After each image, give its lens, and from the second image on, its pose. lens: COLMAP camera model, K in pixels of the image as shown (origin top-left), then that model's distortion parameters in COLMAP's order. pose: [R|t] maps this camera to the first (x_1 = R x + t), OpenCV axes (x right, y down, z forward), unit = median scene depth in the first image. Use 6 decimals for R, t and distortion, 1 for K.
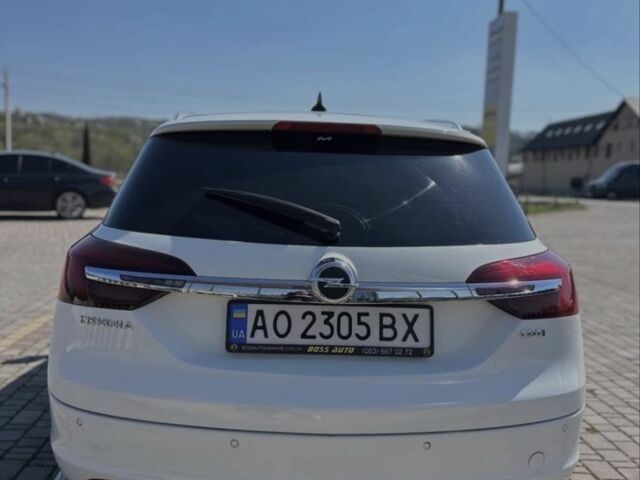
lens RADIAL K [[871.4, 0, 321.1], [0, 871.4, 236.8], [0, 0, 1]] dist [0.028041, 0.000000]
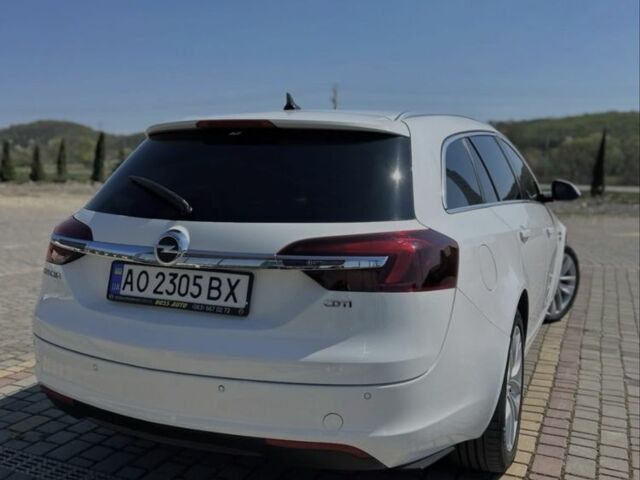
lens RADIAL K [[871.4, 0, 320.1], [0, 871.4, 240.0], [0, 0, 1]] dist [0.028041, 0.000000]
pose [[0.822395, 0.020638, -0.568542, 0.876780], [-0.022683, 0.999737, 0.003479, 0.029543], [0.568465, 0.010035, 0.822647, 0.099677]]
